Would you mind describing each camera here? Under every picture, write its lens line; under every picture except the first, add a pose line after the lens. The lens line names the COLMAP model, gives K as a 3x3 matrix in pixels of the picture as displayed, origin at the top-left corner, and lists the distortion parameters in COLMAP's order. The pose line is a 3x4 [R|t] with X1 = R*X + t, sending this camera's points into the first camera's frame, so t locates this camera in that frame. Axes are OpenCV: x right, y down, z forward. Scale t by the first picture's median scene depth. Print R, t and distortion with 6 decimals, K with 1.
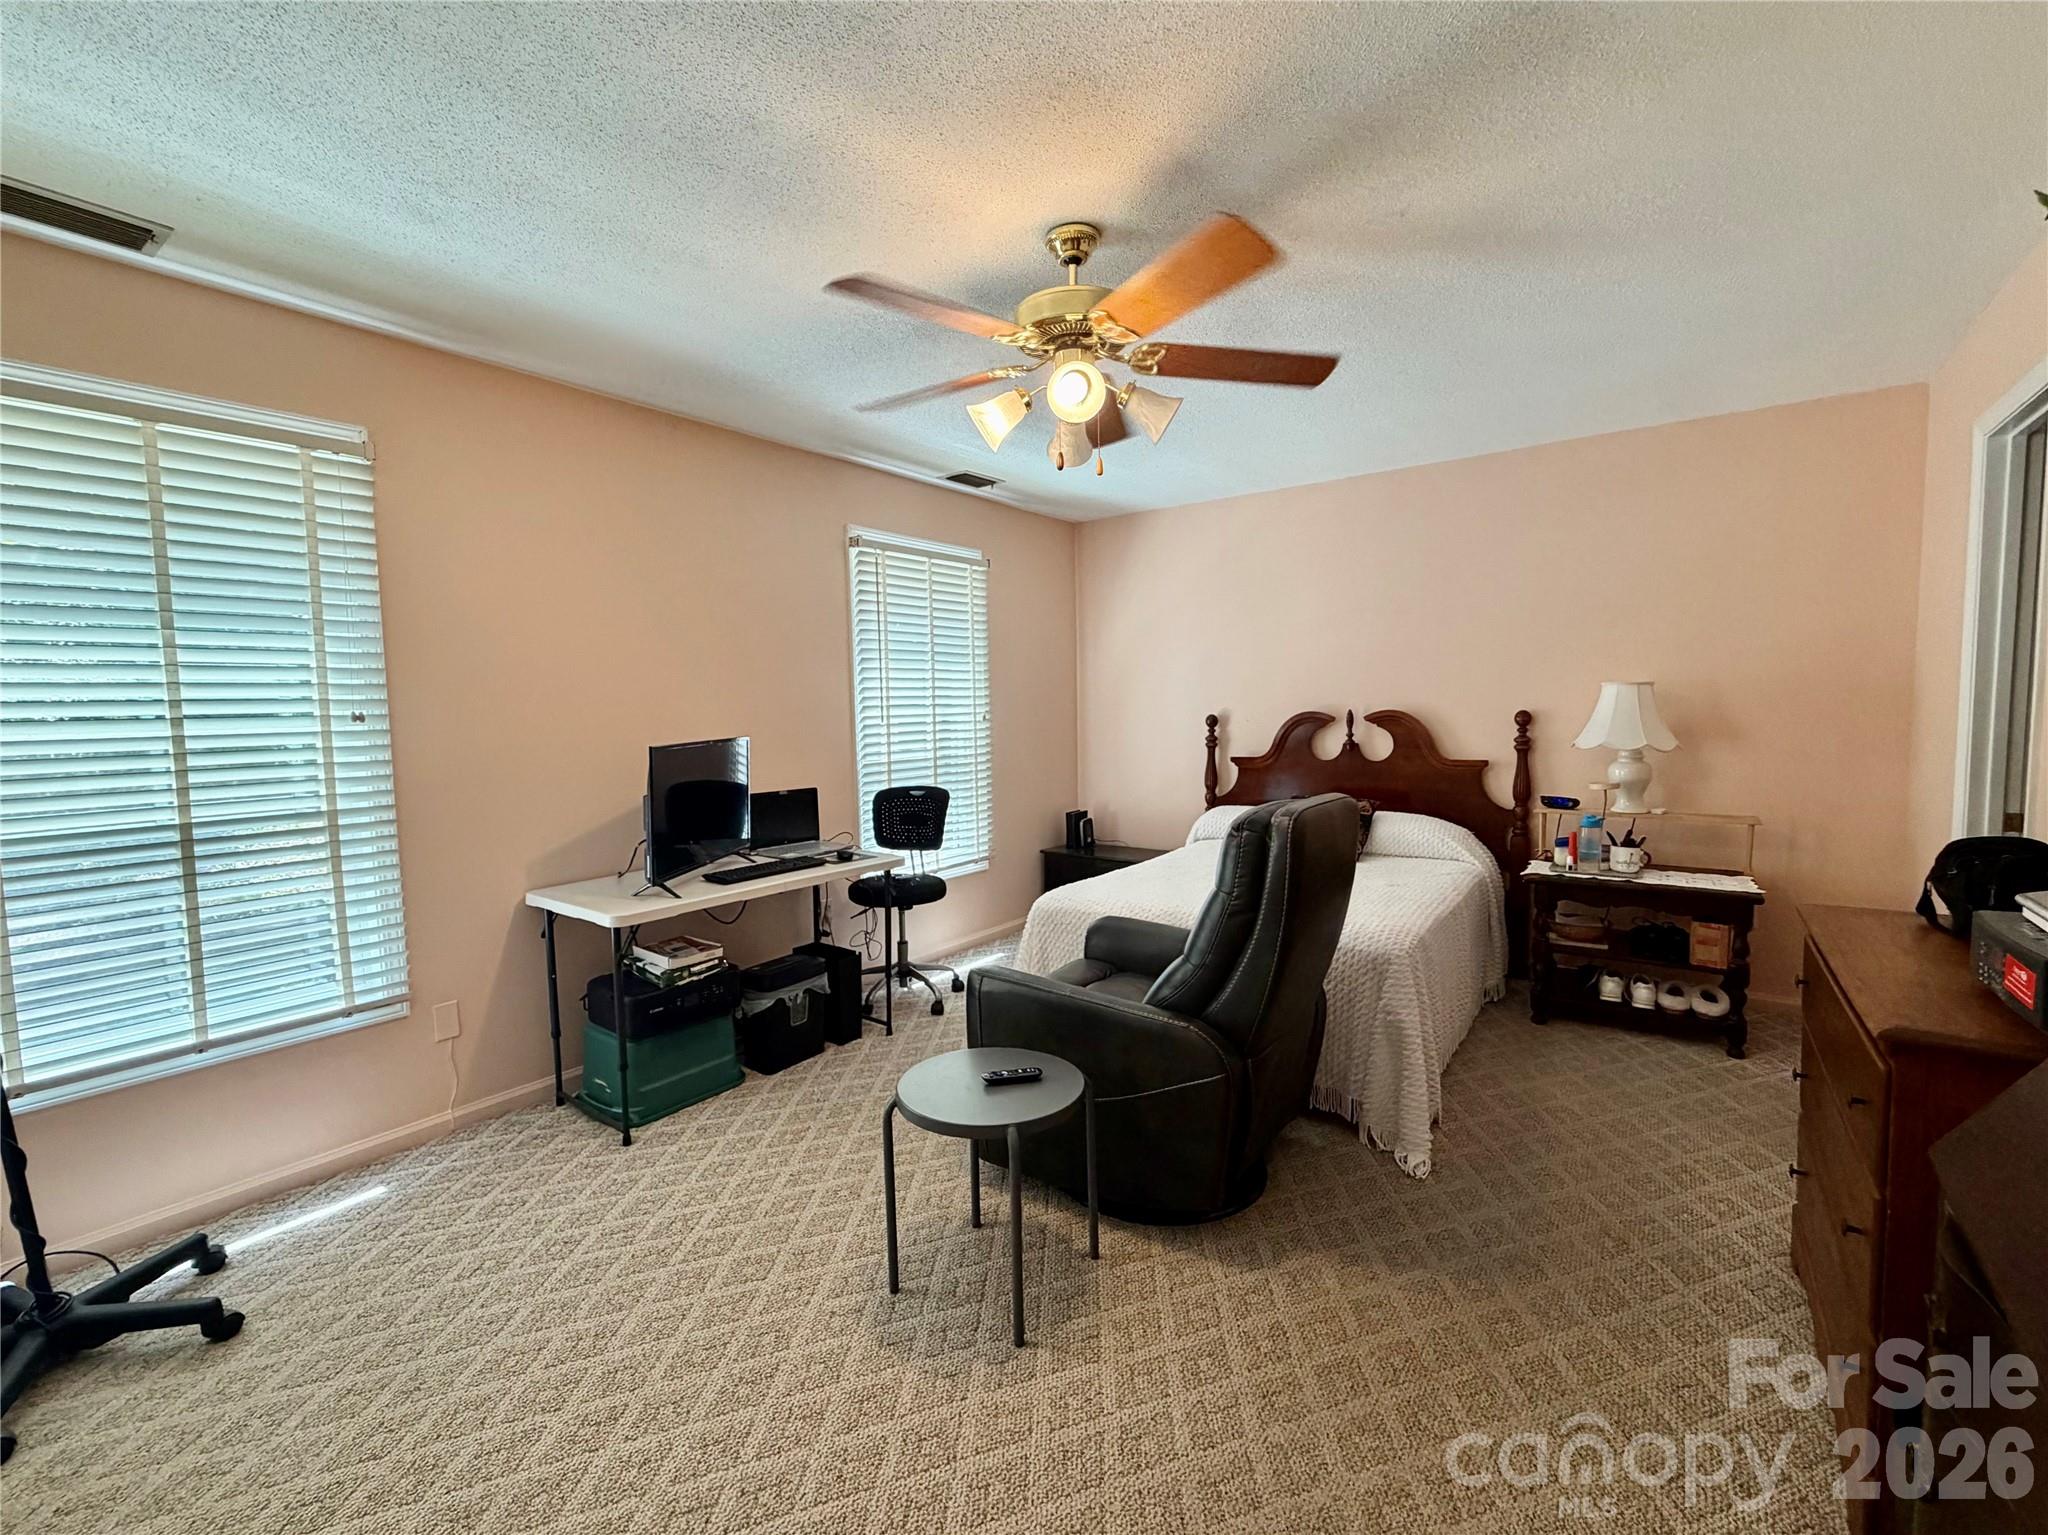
lens RADIAL K [[852.5, 0, 1015.4], [0, 852.5, 768.6], [0, 0, 1]] dist [-0.001371, 0.000055]
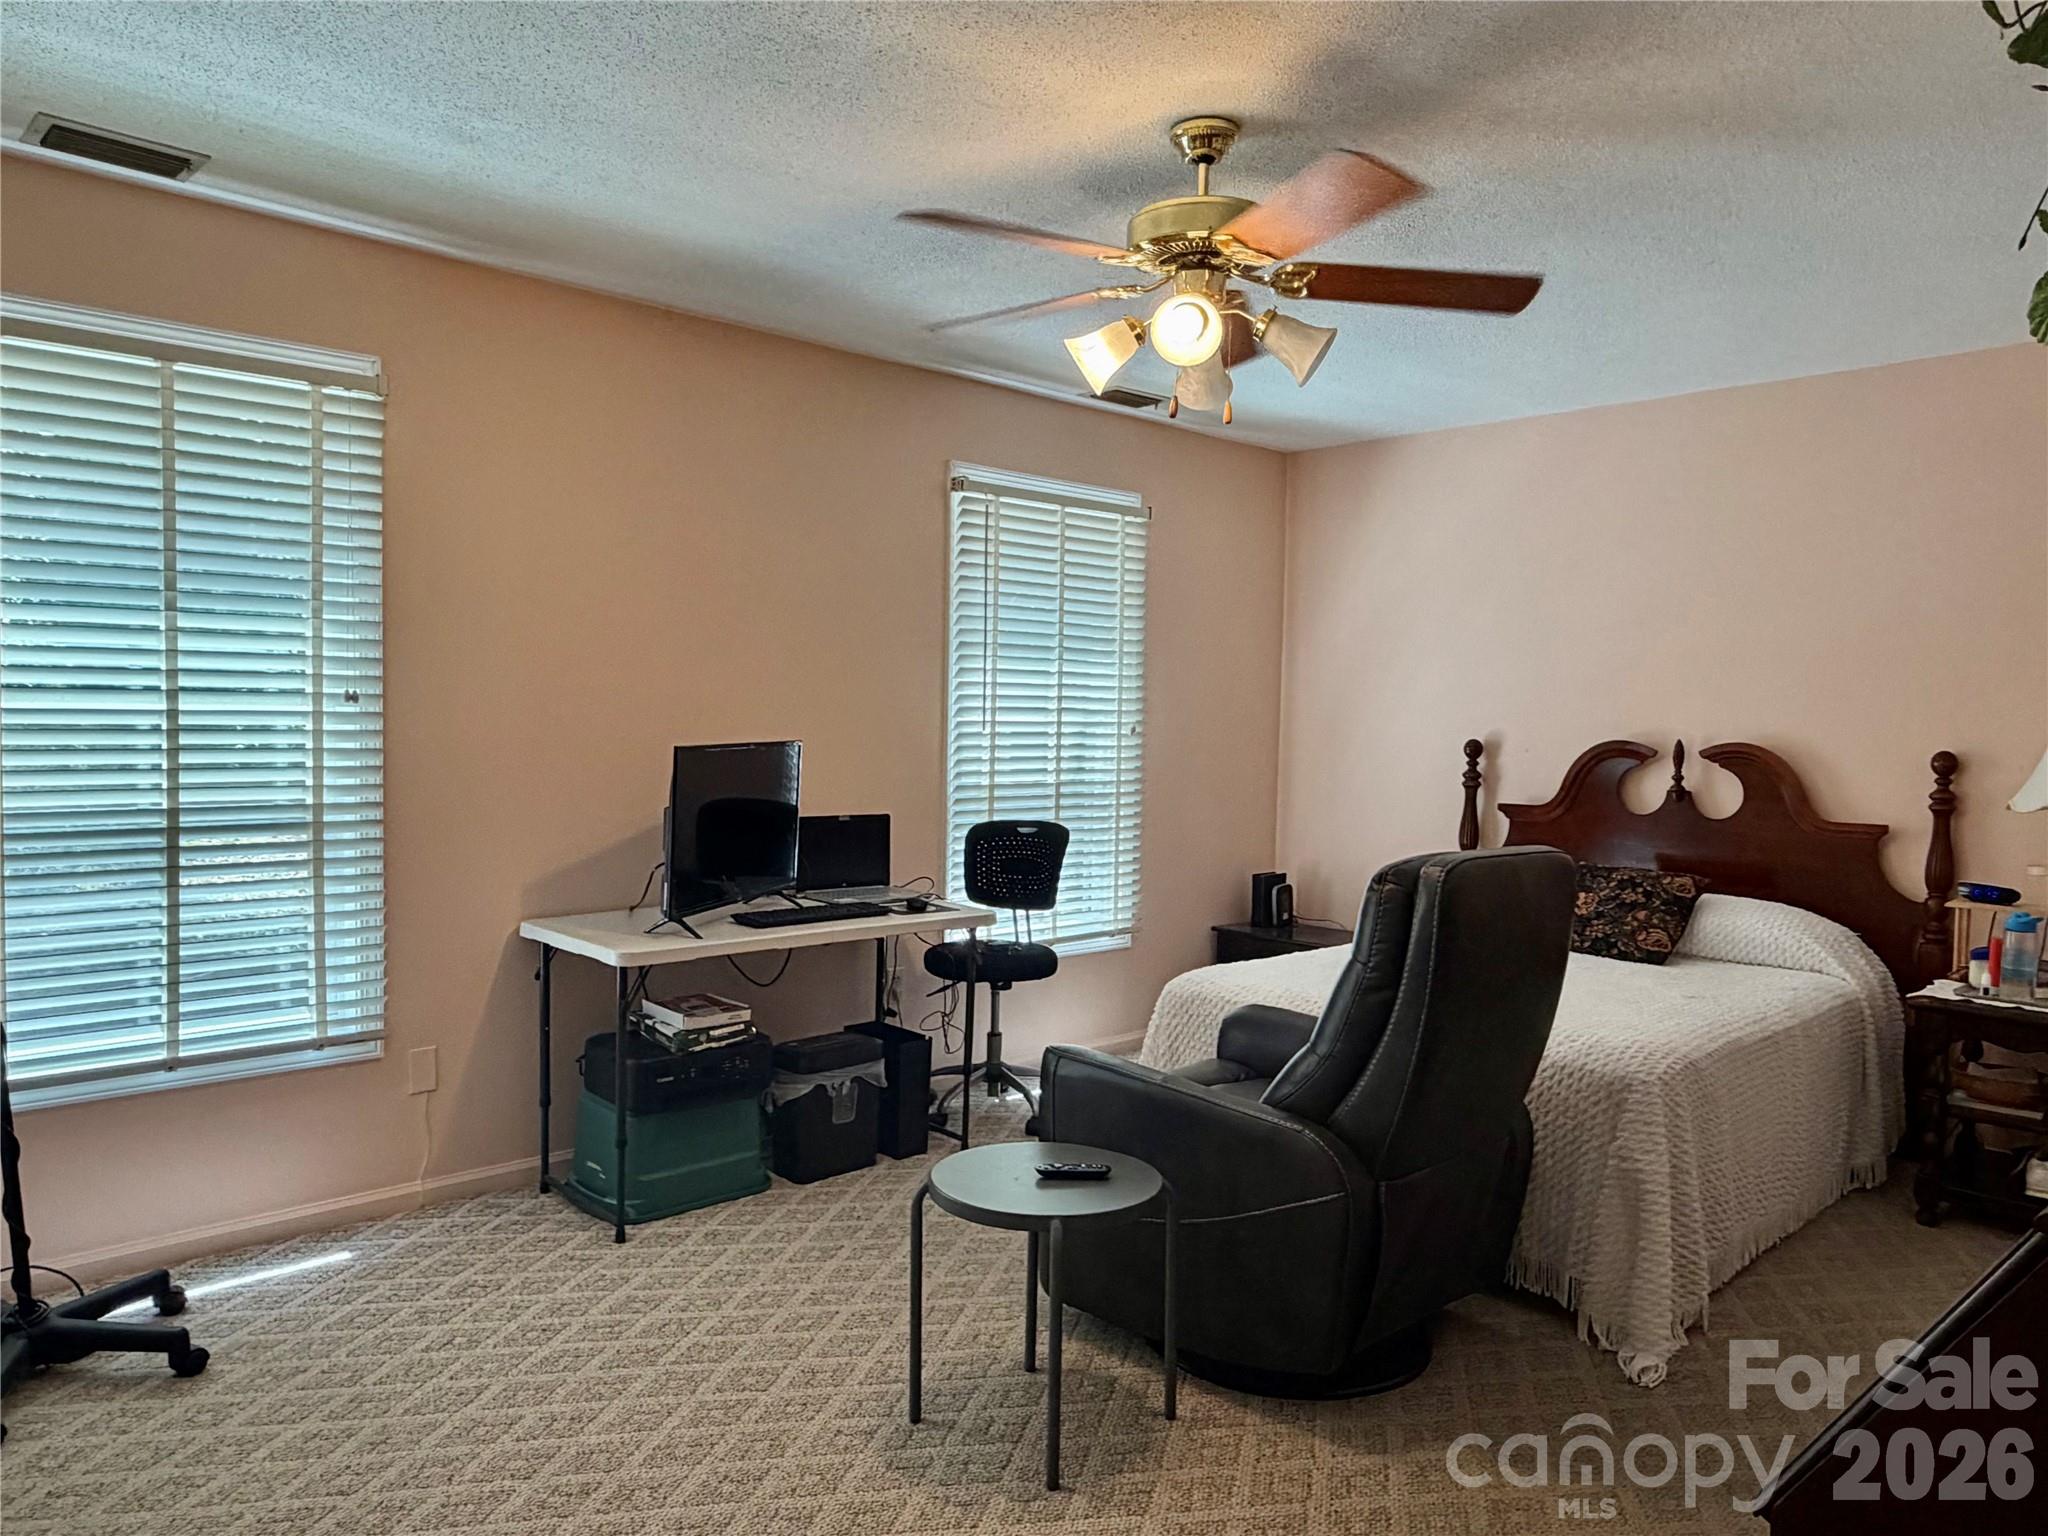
lens RADIAL K [[1381.3, 0, 1035.4], [0, 1381.3, 781.2], [0, 0, 1]] dist [-0.001251, 0.000974]
pose [[0.985735, 0.045985, -0.161899, 0.121553], [-0.050092, 0.998516, -0.021375, 0.018261], [0.160676, 0.029180, 0.986576, -0.235278]]
